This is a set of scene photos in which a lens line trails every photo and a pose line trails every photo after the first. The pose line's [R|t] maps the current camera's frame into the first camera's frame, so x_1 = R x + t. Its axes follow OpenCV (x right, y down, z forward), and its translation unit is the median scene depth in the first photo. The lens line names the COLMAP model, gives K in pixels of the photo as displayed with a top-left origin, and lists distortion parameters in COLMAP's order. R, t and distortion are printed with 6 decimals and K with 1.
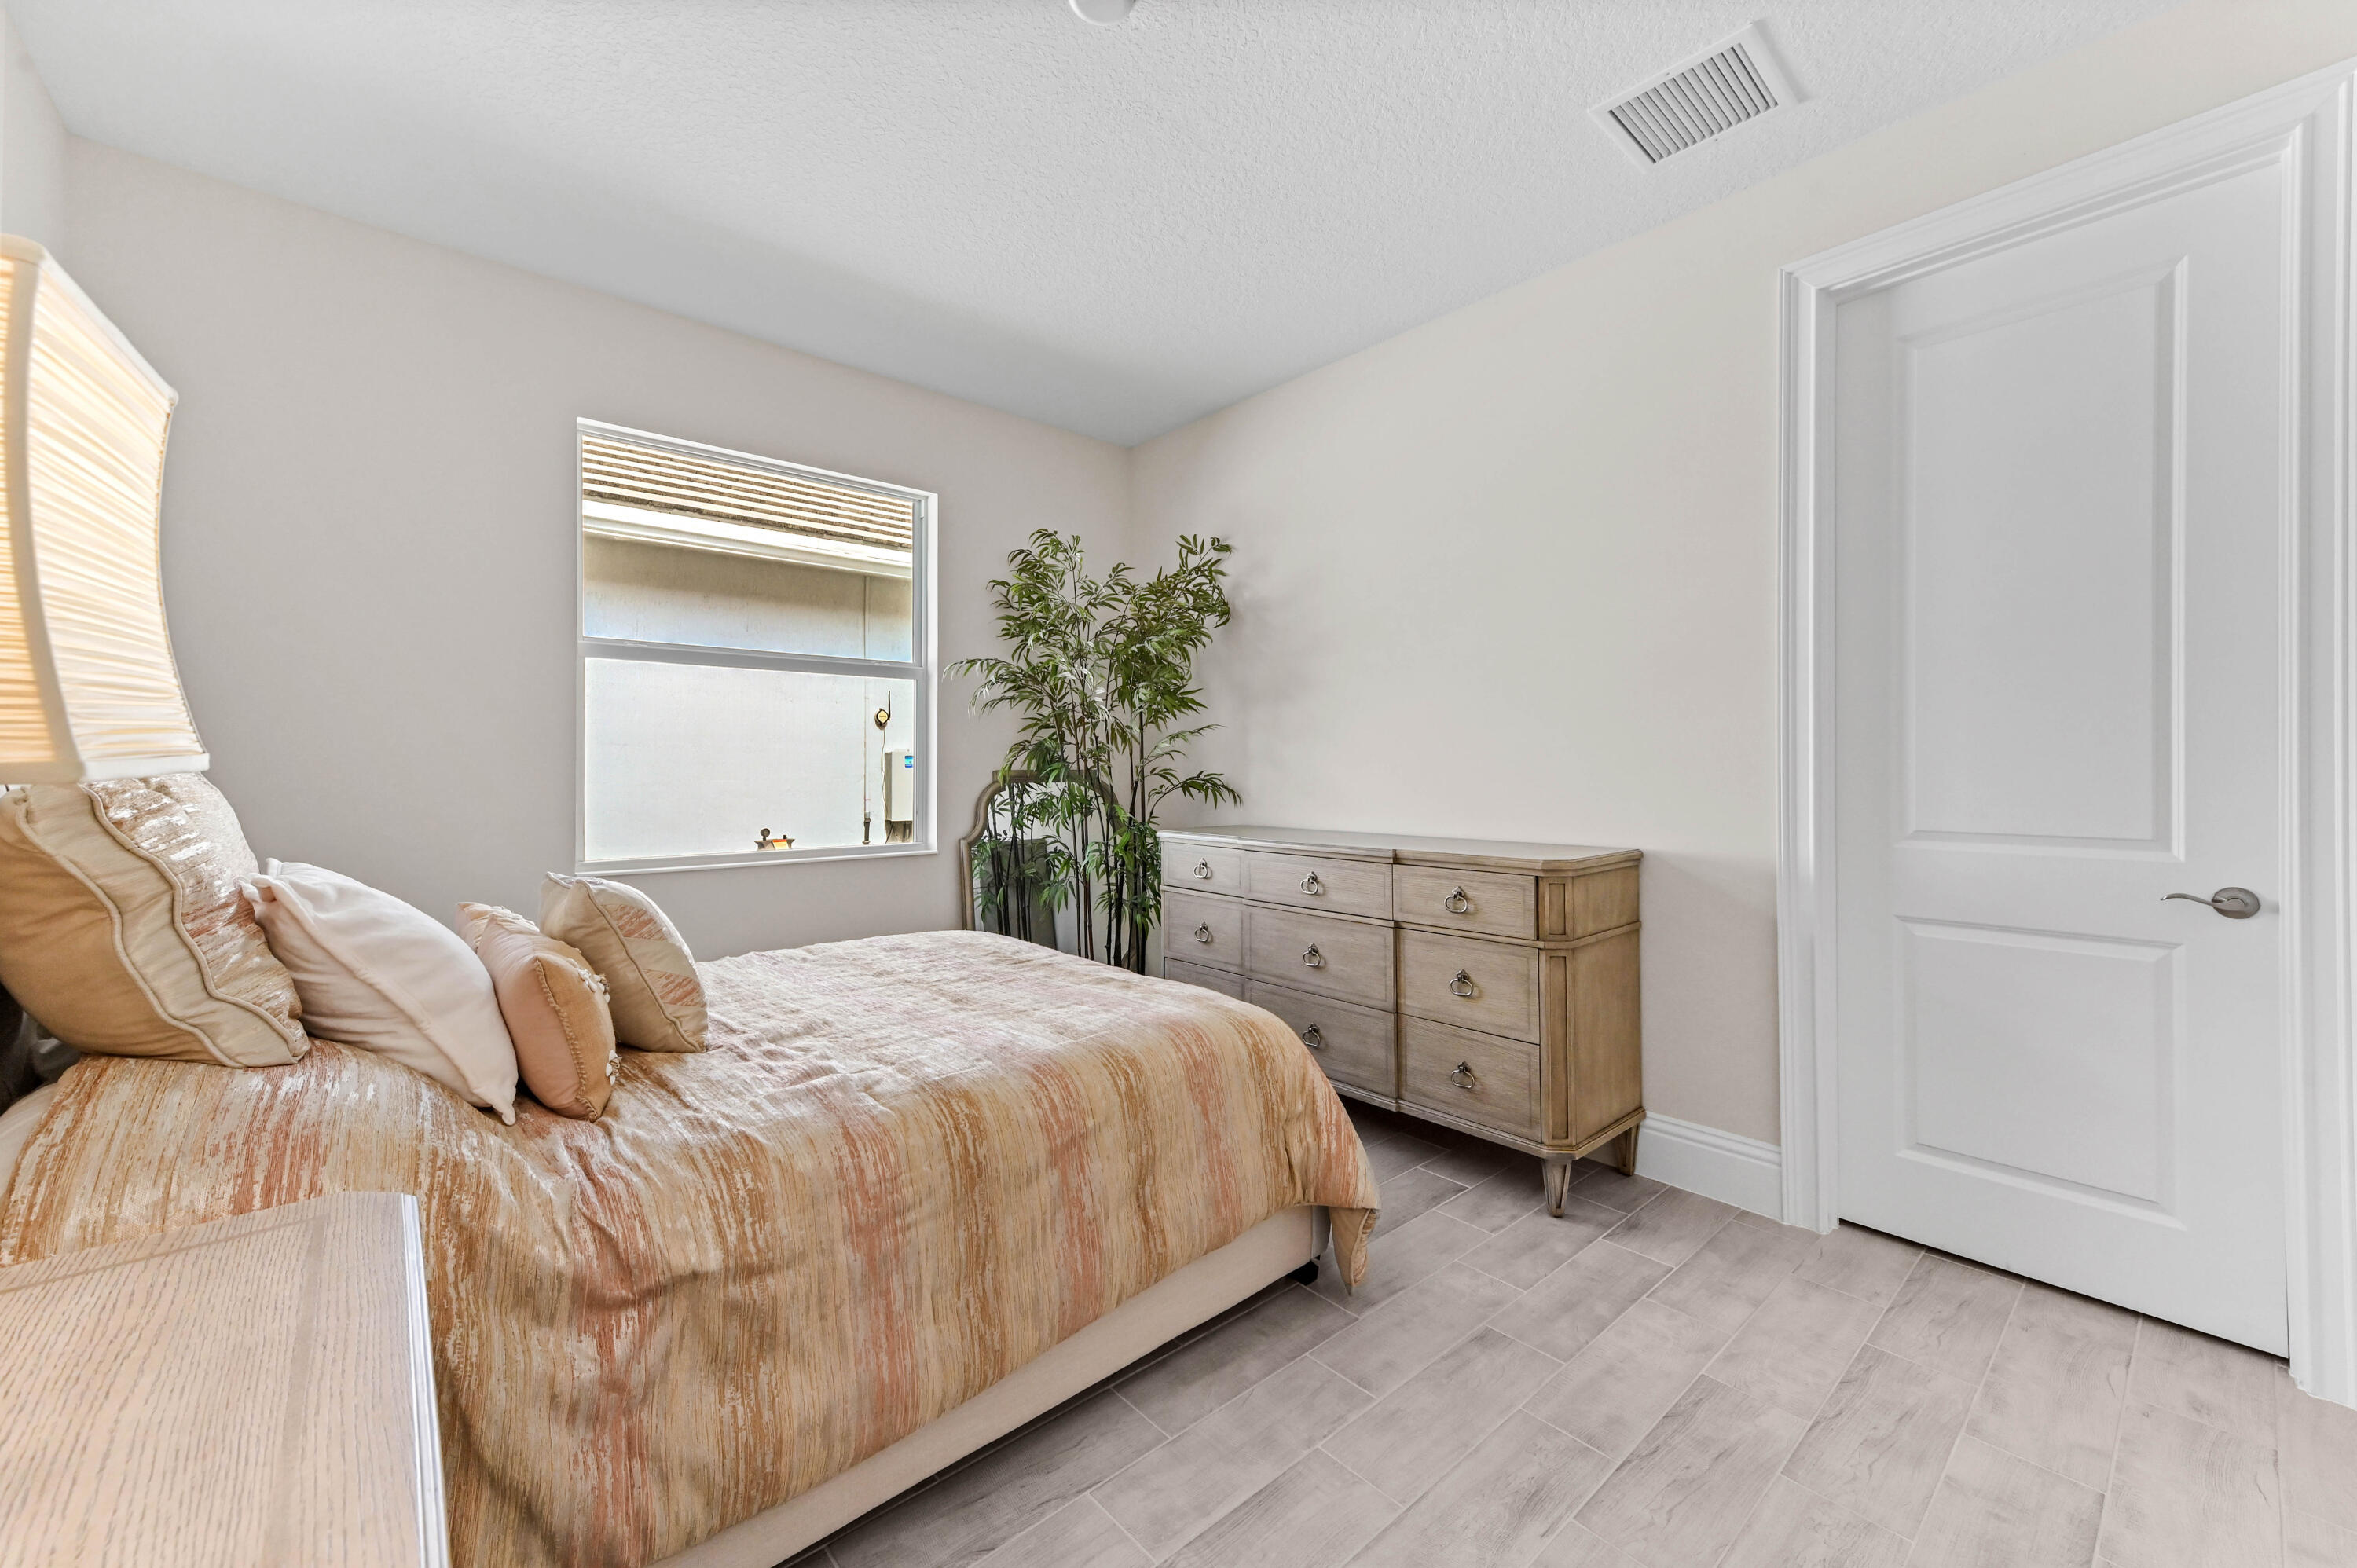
lens RADIAL K [[927.3, 0, 1192.1], [0, 927.3, 758.4], [0, 0, 1]] dist [0.015825, -0.000001]
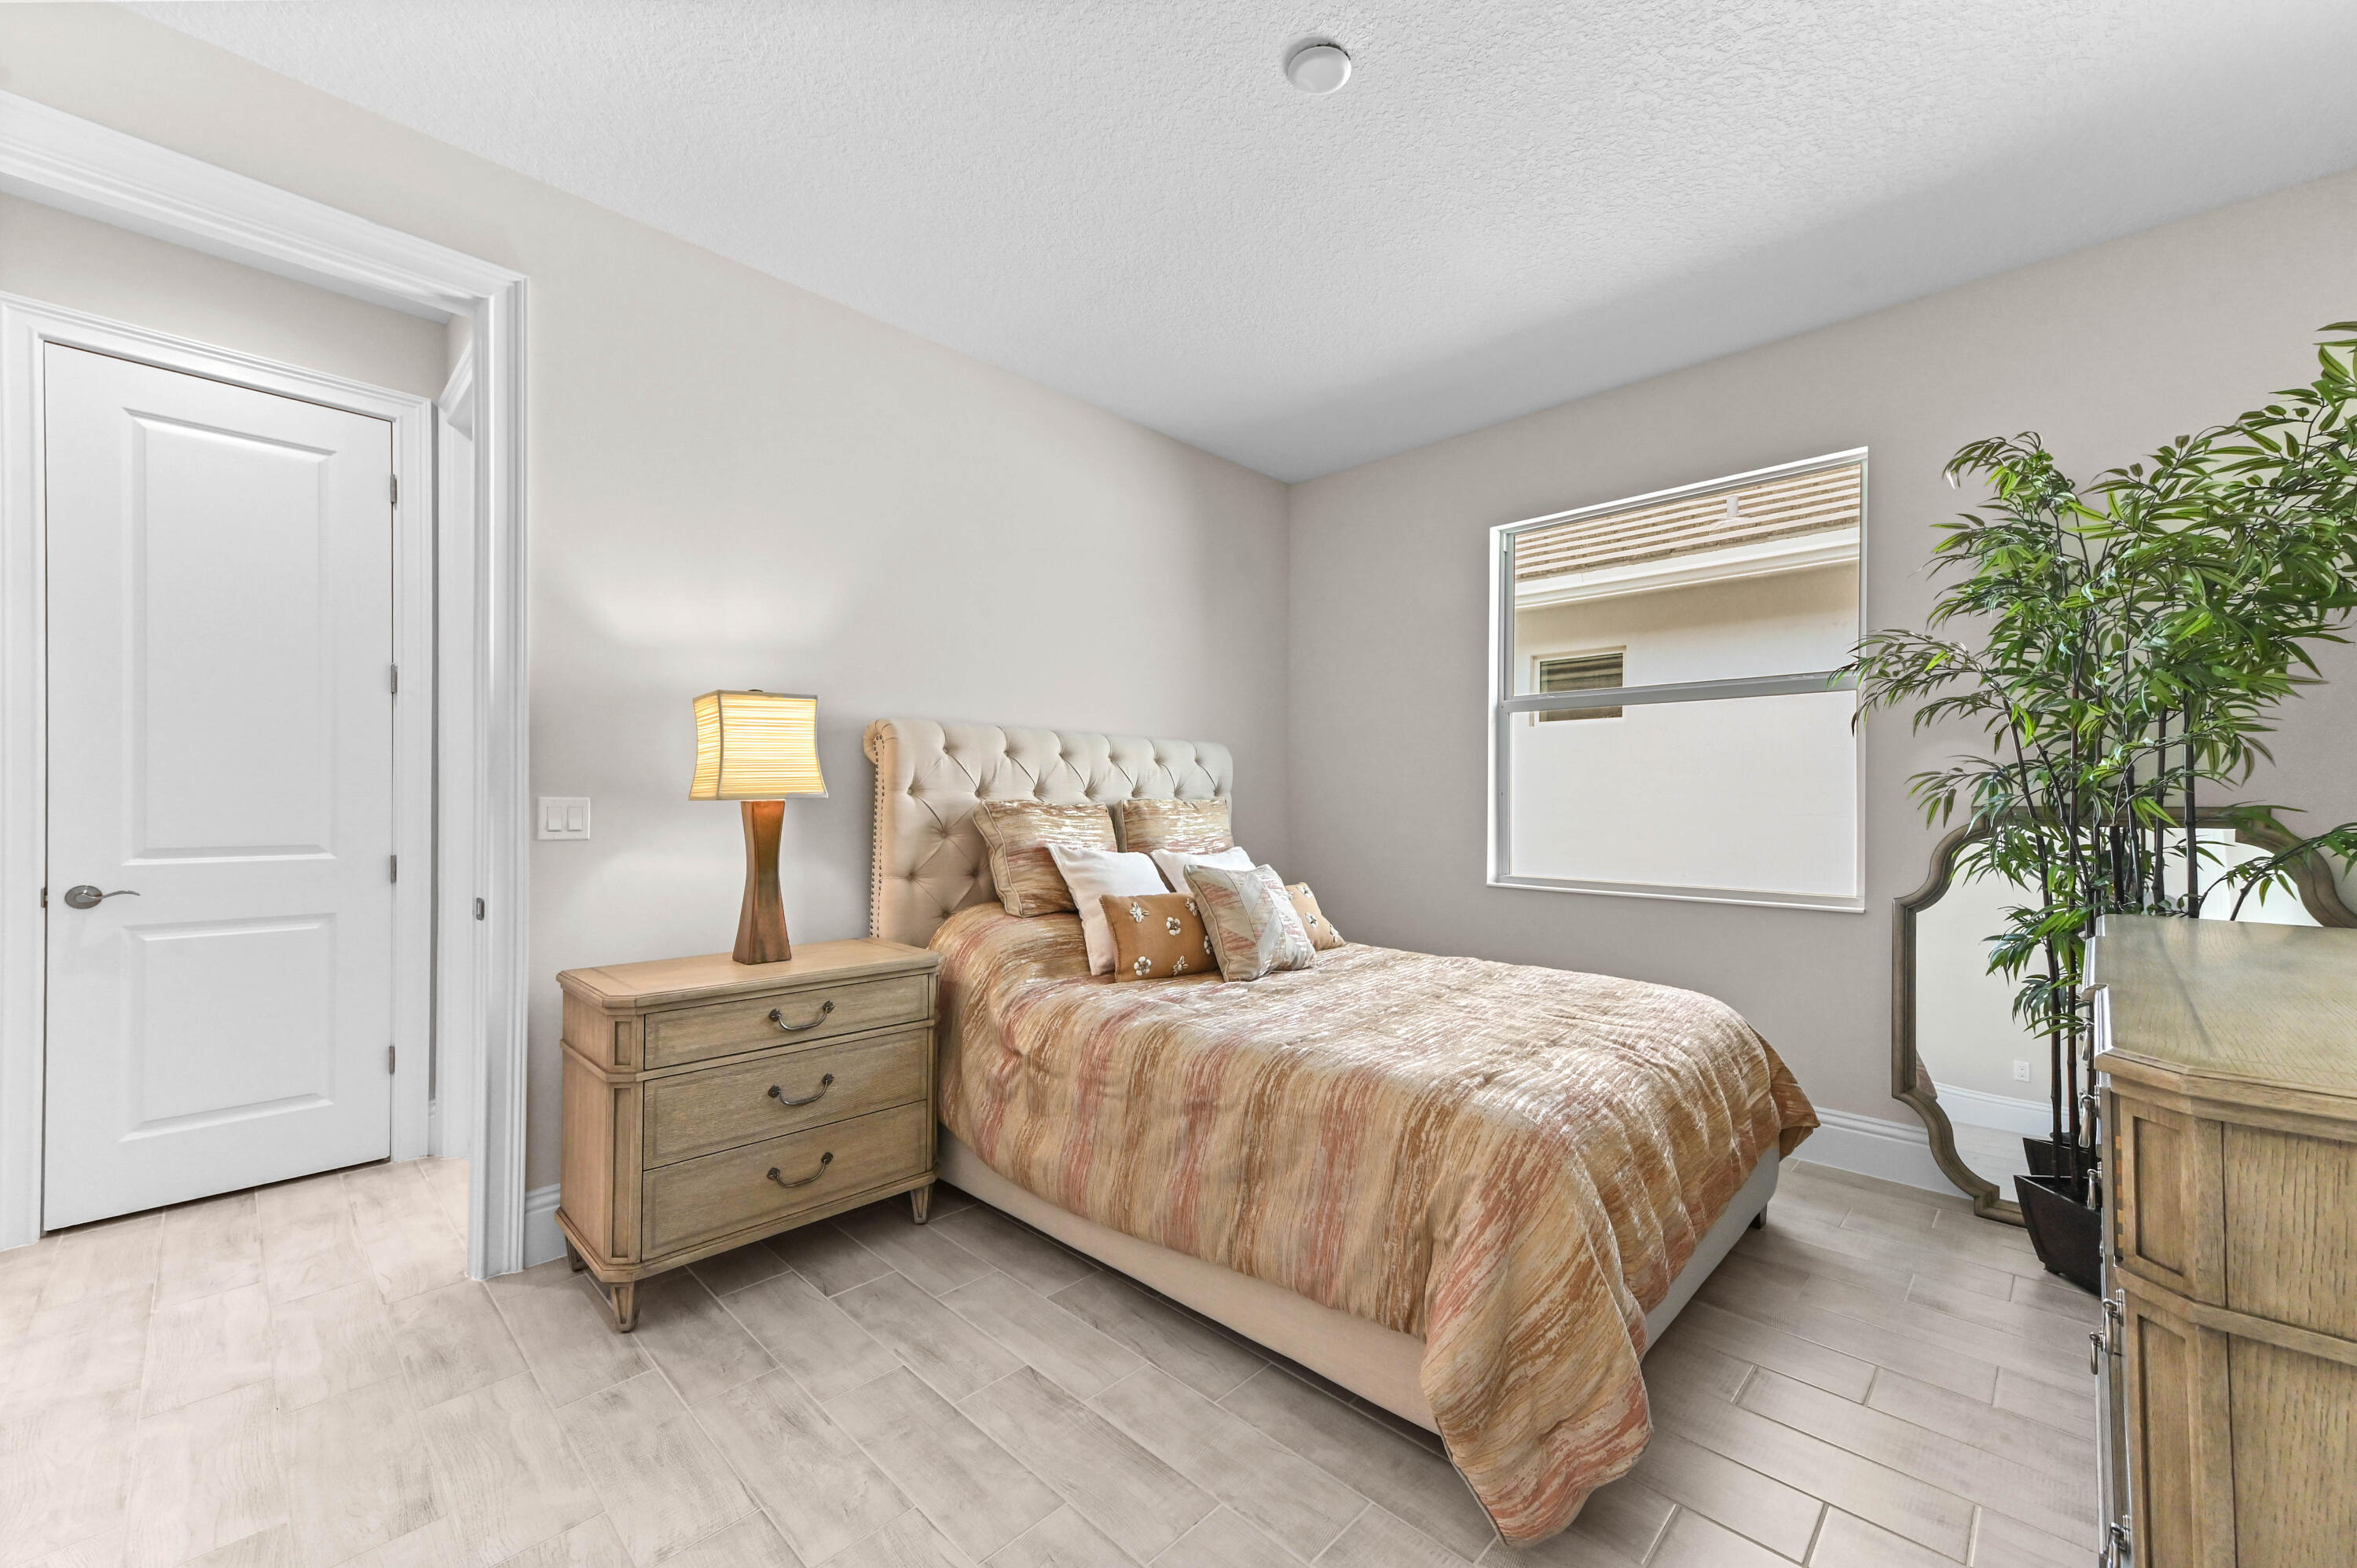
lens RADIAL K [[939.2, 0, 1178.8], [0, 939.2, 773.2], [0, 0, 1]] dist [0.008093, 0.000030]
pose [[0.071130, -0.020527, -0.997256, 1.075109], [0.008784, 0.999762, -0.019952, -0.001260], [0.997428, -0.007341, 0.071294, 0.854442]]
